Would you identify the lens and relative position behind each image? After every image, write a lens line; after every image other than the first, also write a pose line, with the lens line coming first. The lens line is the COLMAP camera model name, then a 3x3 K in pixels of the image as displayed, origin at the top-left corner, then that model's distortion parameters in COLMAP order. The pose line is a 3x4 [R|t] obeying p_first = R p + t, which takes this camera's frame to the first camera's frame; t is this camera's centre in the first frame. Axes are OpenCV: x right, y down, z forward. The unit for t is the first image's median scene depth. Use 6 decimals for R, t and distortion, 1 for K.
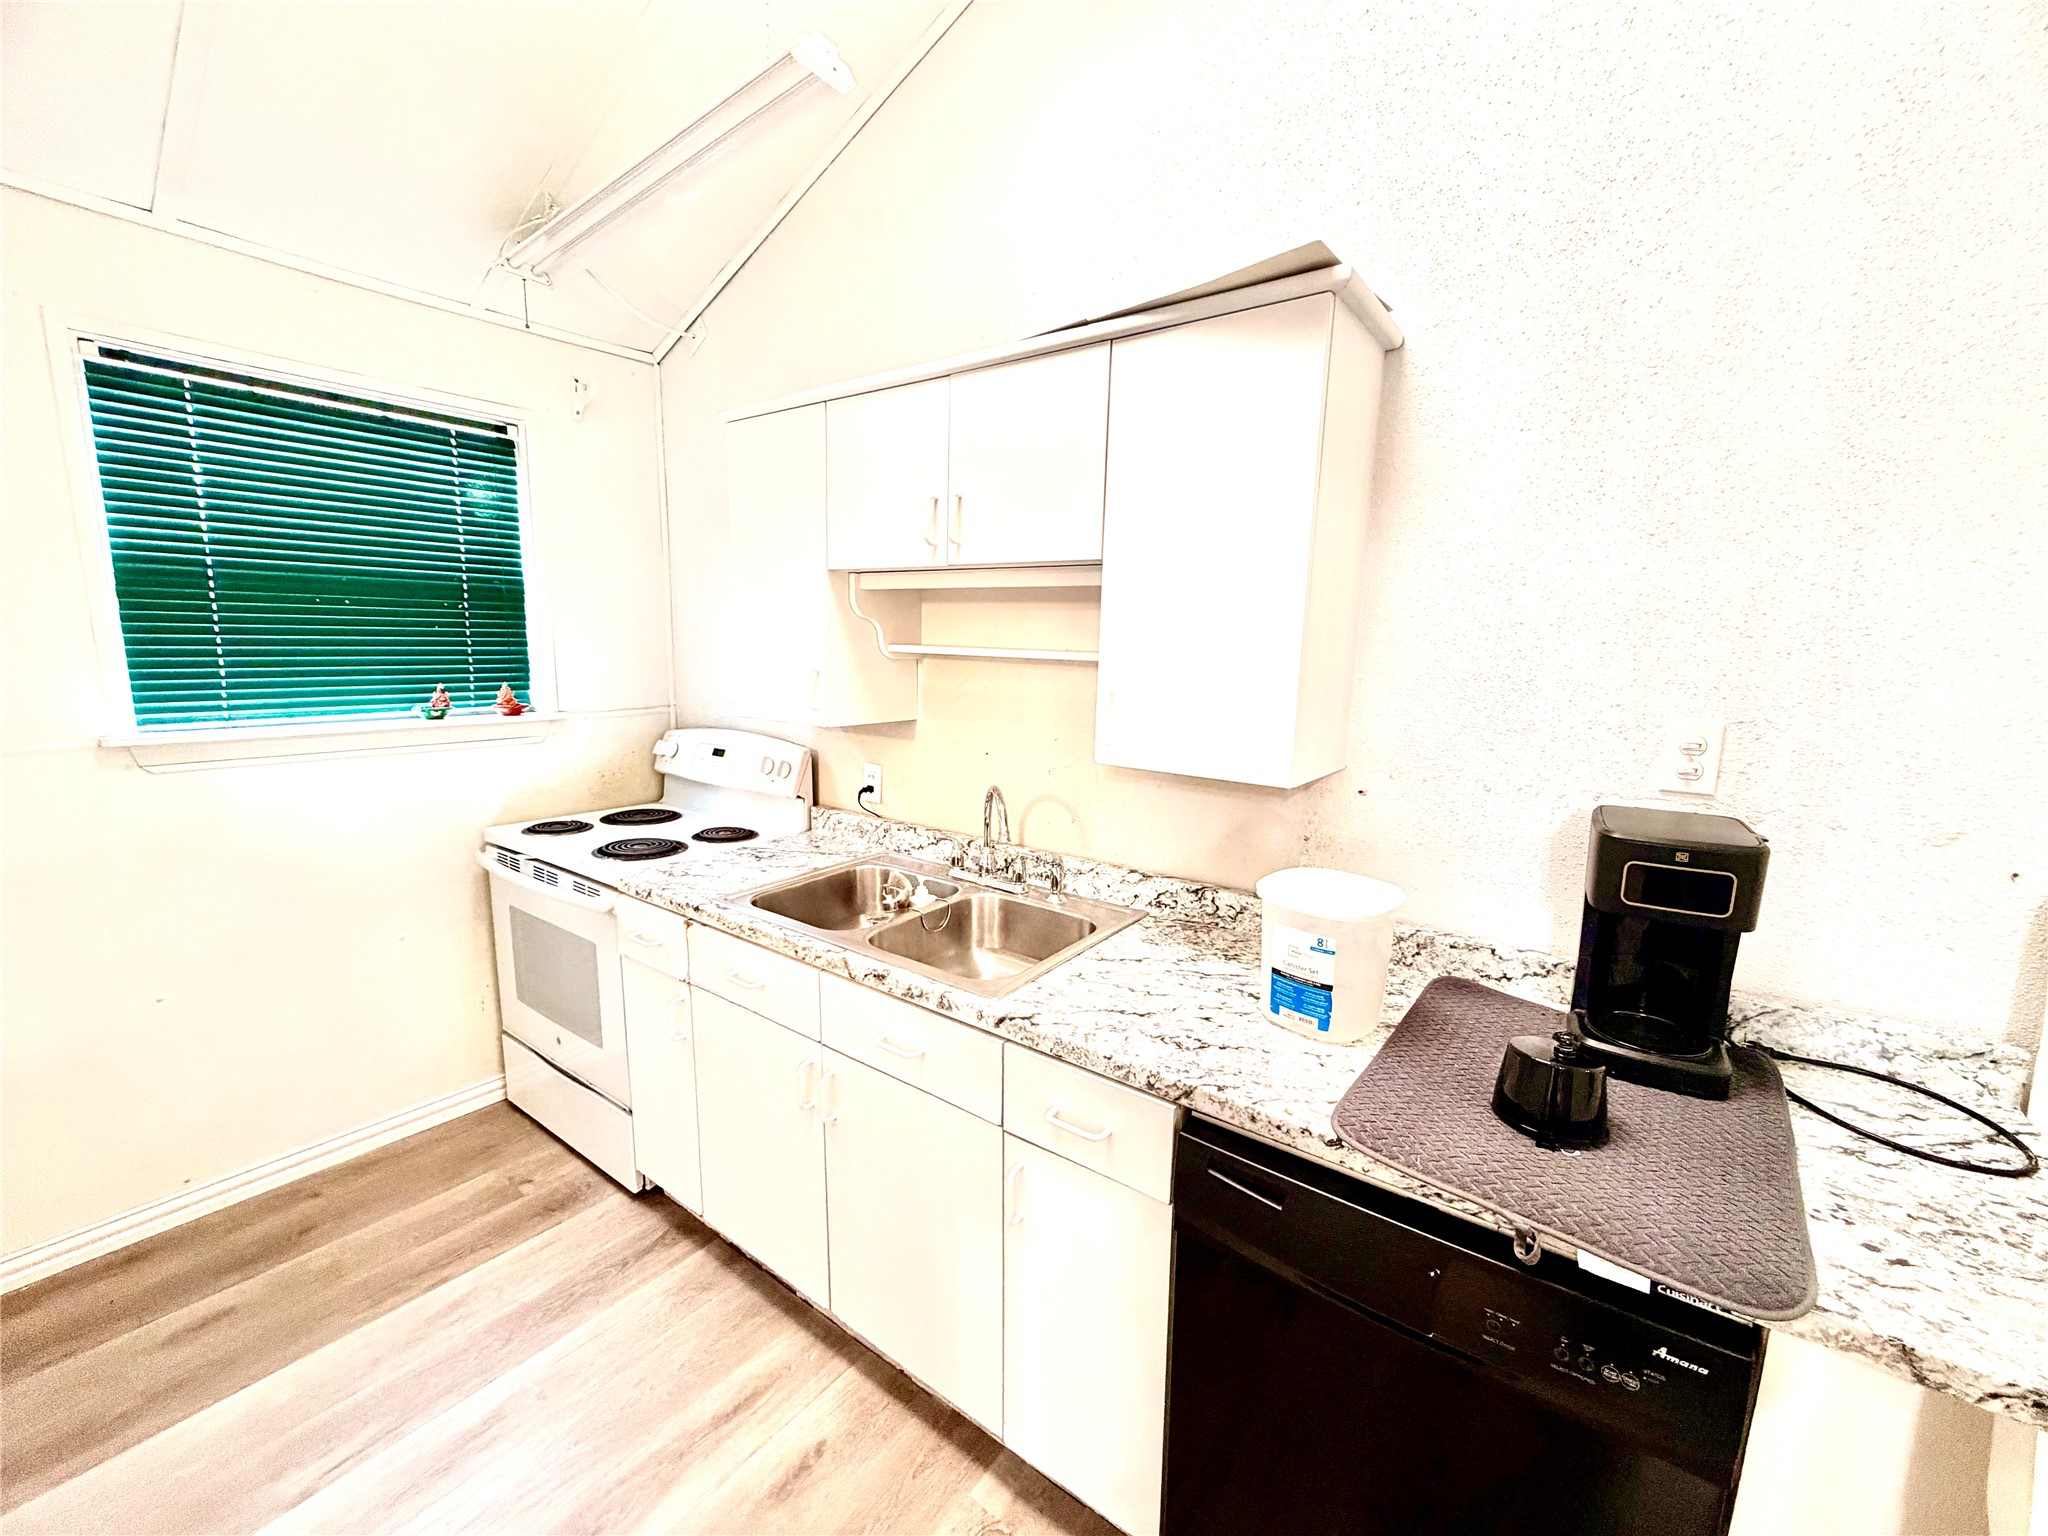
lens RADIAL K [[817.0, 0, 1024.7], [0, 817.0, 767.3], [0, 0, 1]] dist [0.001075, -0.000216]
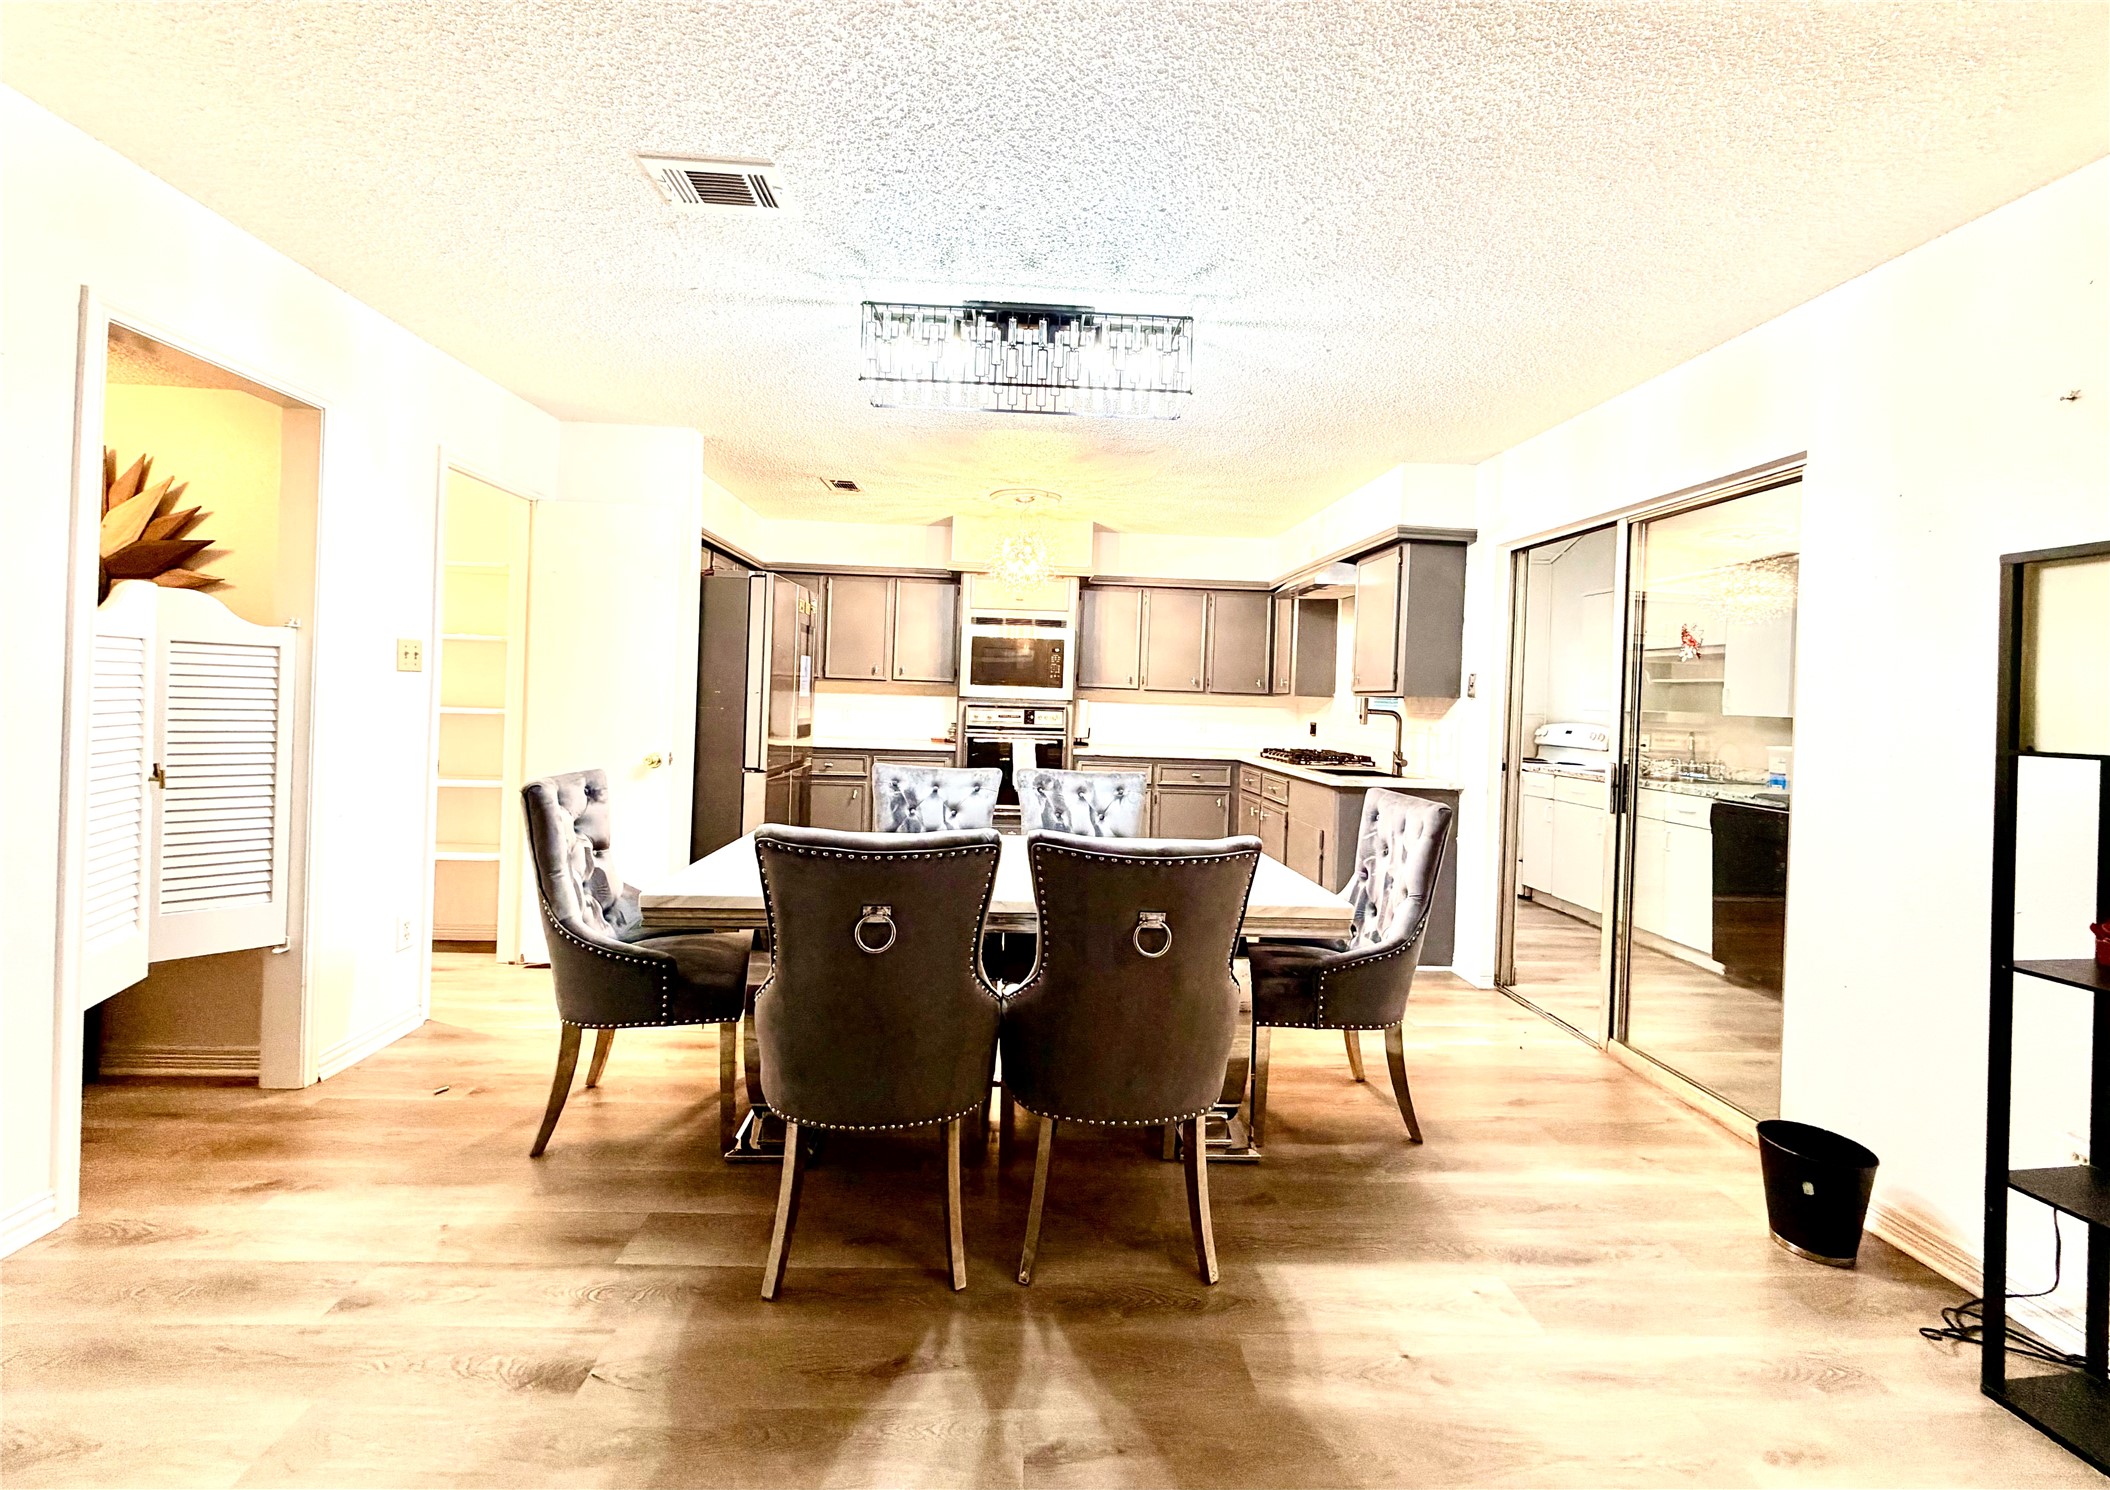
lens RADIAL K [[837.3, 0, 1047.8], [0, 837.3, 702.7], [0, 0, 1]] dist [0.003256, 0.000117]
pose [[0.617095, 0.015984, -0.786726, 1.271557], [-0.156754, 0.982252, -0.102999, 0.841444], [0.771117, 0.186883, 0.608649, -3.496676]]
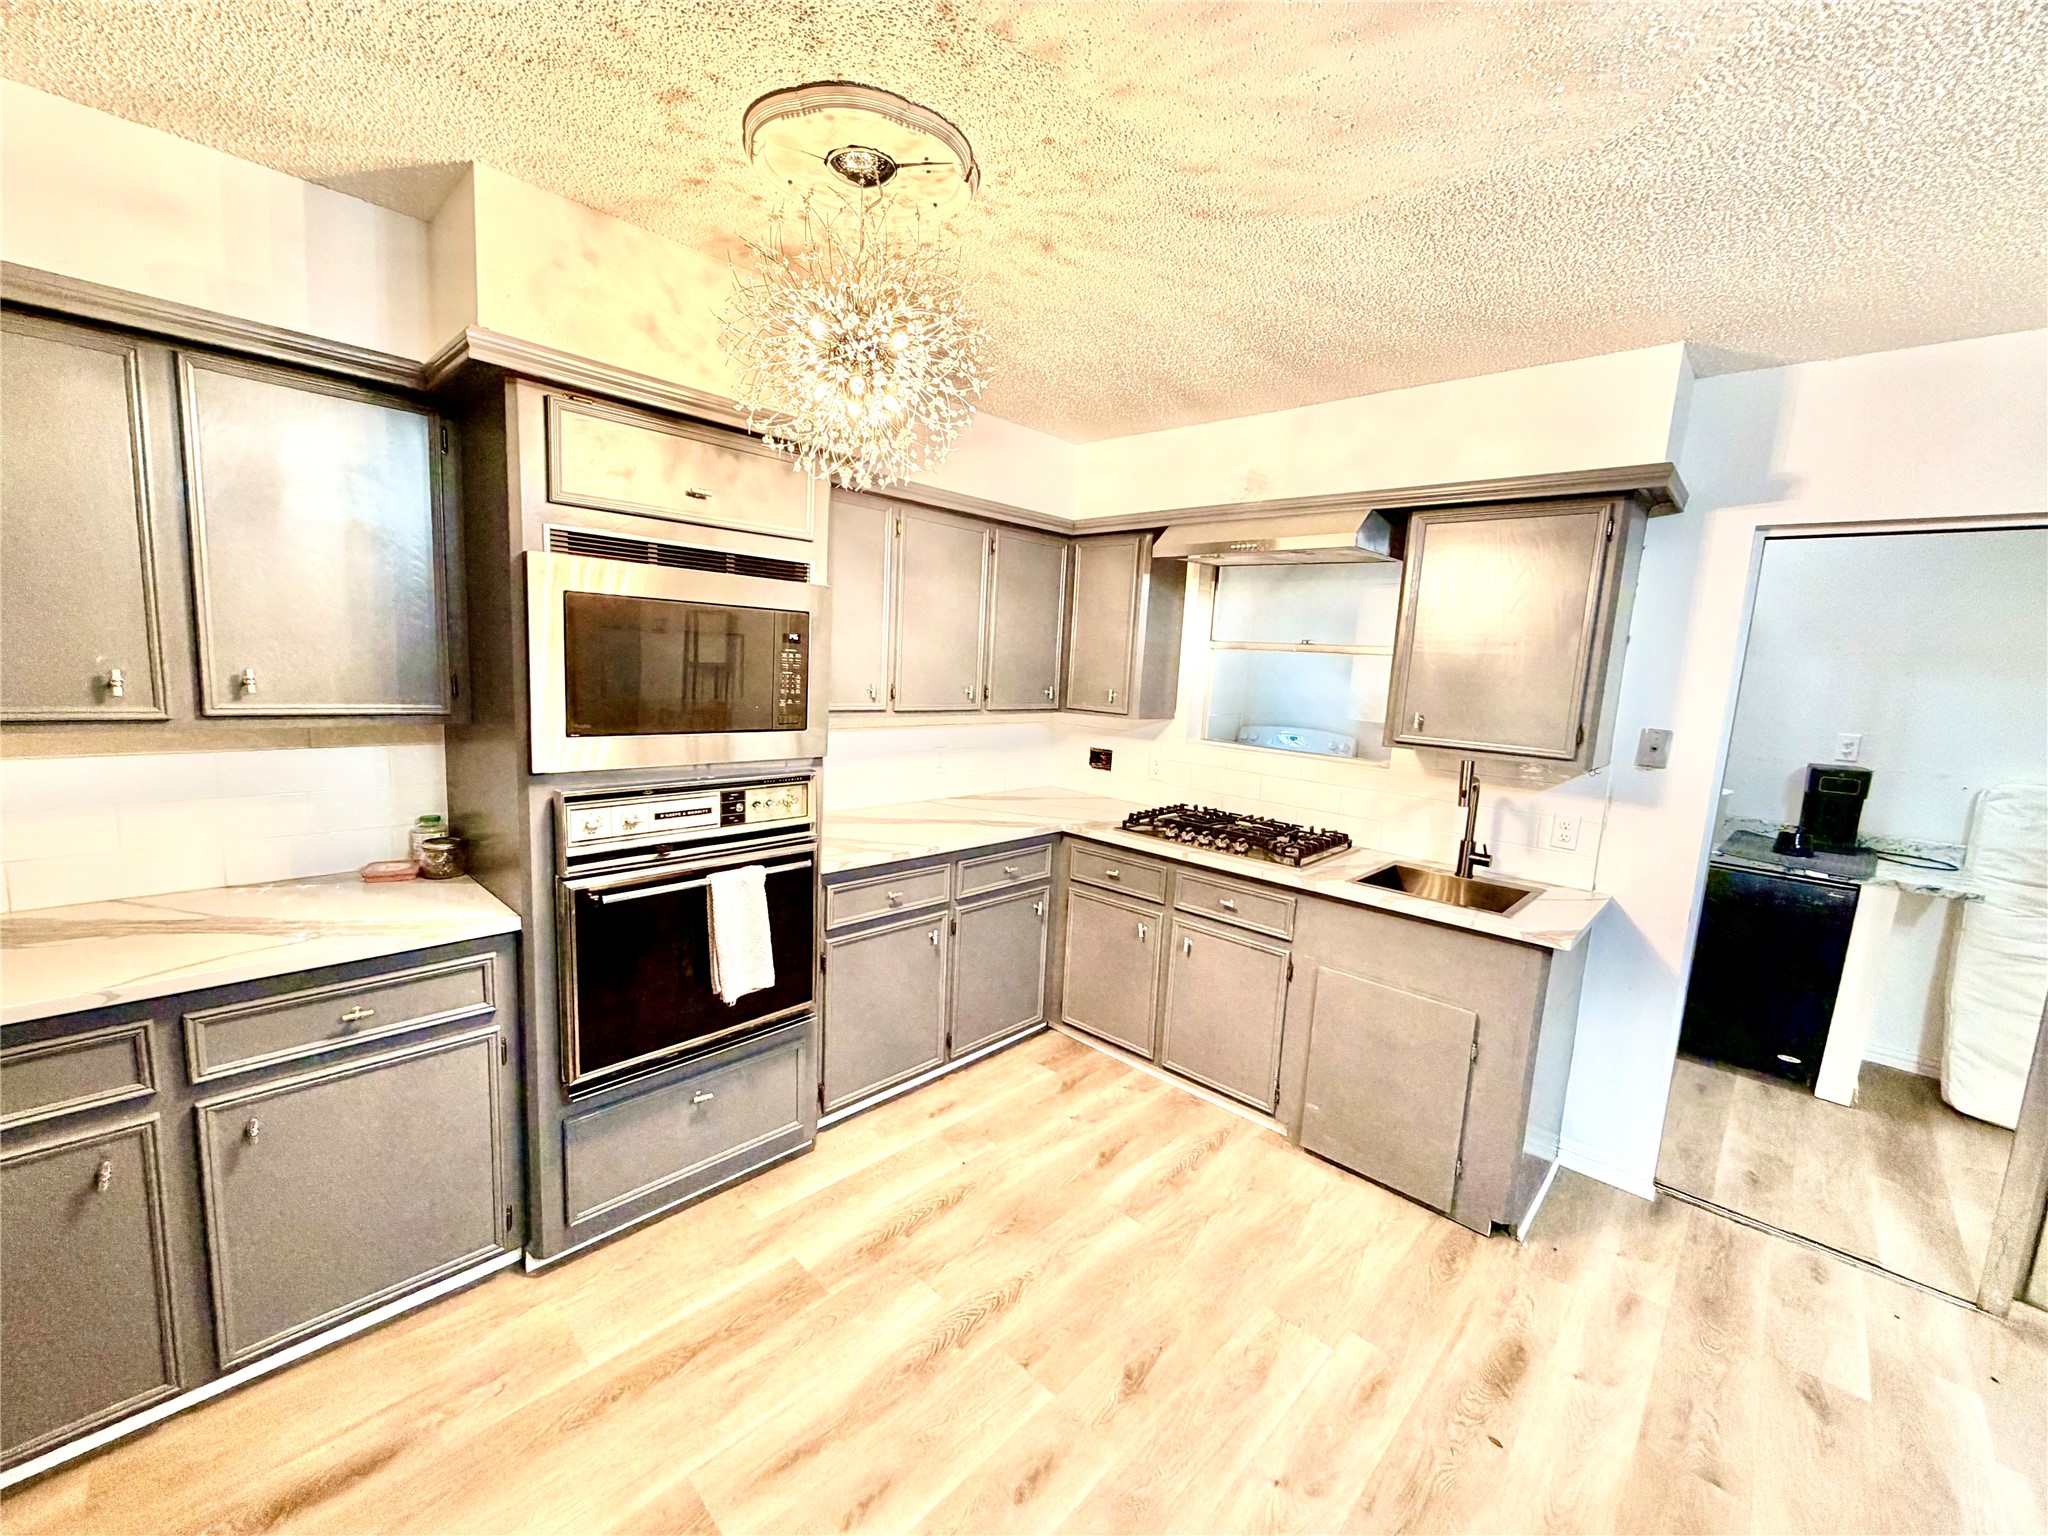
lens RADIAL K [[817.0, 0, 1007.8], [0, 817.0, 772.4], [0, 0, 1]] dist [0.001075, -0.000216]
pose [[0.988959, 0.061157, -0.134978, -1.801539], [-0.064746, 0.997651, -0.022356, 0.350037], [0.133294, 0.030849, 0.990596, -2.356999]]
